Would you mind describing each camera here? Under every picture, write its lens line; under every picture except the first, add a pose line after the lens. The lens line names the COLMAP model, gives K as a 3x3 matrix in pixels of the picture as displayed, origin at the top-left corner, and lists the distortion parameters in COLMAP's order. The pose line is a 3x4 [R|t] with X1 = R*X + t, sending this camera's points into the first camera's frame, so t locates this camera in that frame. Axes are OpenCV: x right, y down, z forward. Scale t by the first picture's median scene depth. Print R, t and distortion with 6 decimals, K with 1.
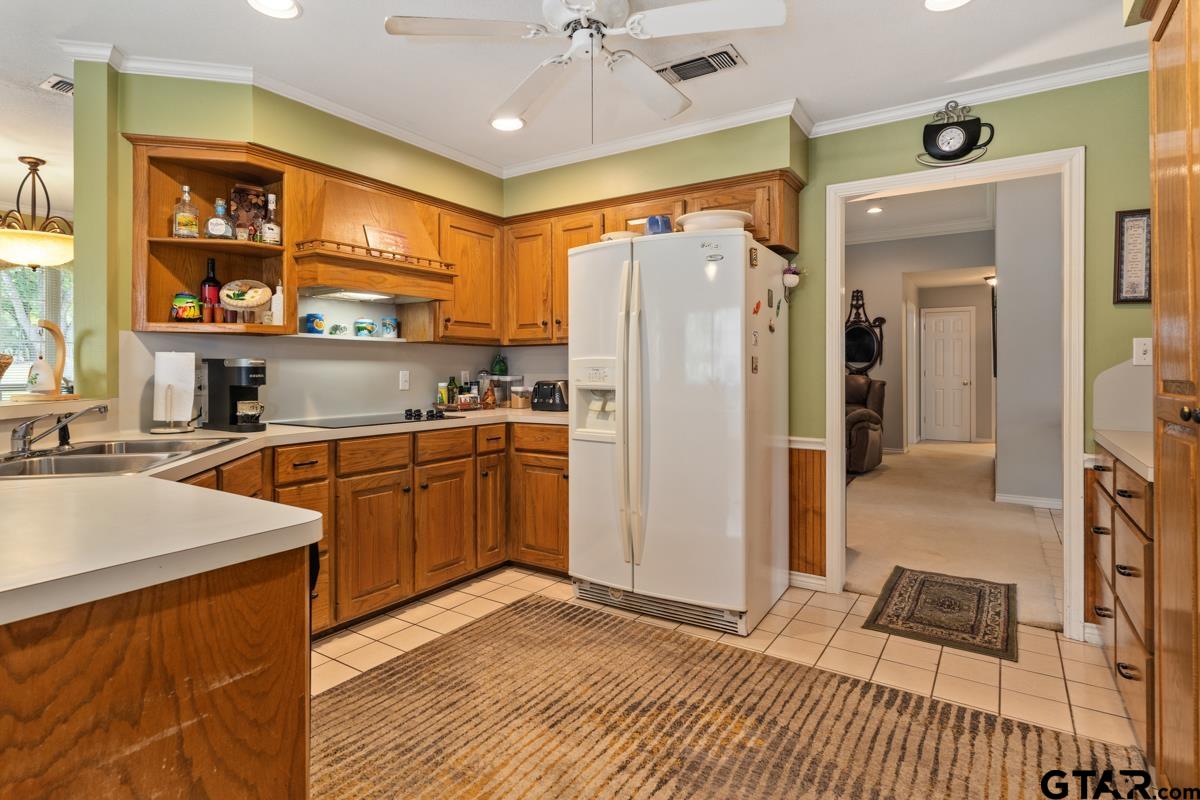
lens RADIAL K [[608.9, 0, 598.0], [0, 608.9, 367.3], [0, 0, 1]] dist [-0.001764, 0.000093]
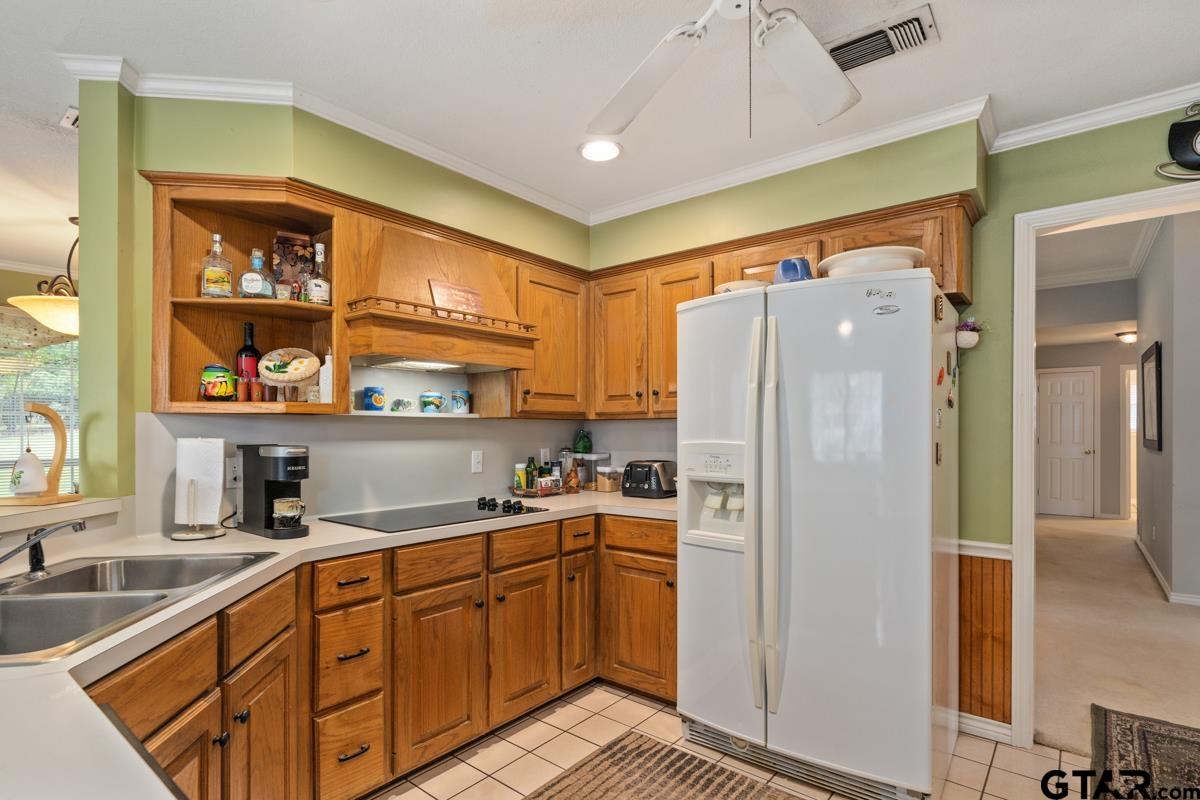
lens RADIAL K [[588.7, 0, 603.2], [0, 588.7, 427.1], [0, 0, 1]] dist [-0.003161, -0.000833]
pose [[0.995117, 0.000041, -0.098701, -0.075609], [-0.000104, 1.000000, -0.000631, -0.035620], [0.098700, 0.000638, 0.995117, 0.245161]]
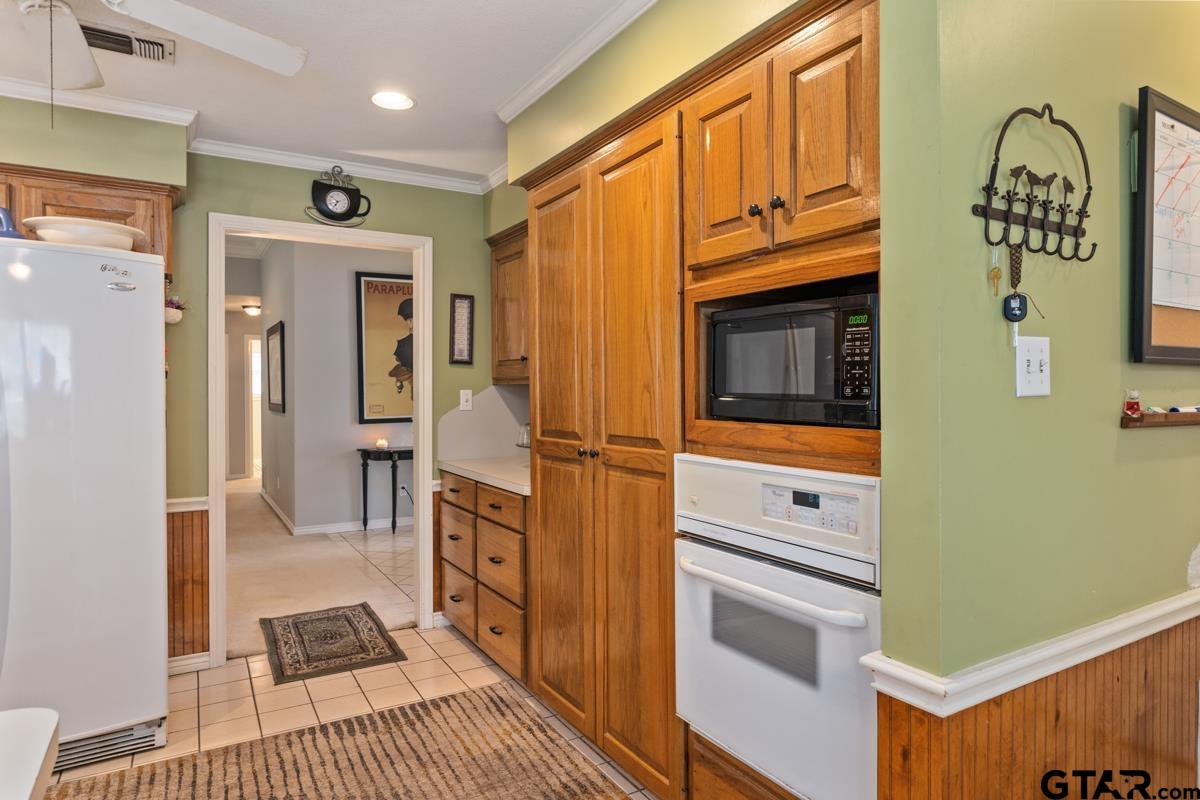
lens RADIAL K [[700.8, 0, 600.0], [0, 700.8, 400.0], [0, 0, 1]] dist [0.001427, 0.000173]
pose [[0.441869, -0.012456, 0.896993, -0.335732], [0.002295, 0.999916, 0.012755, -0.041058], [-0.897077, -0.003578, 0.441861, 0.038995]]
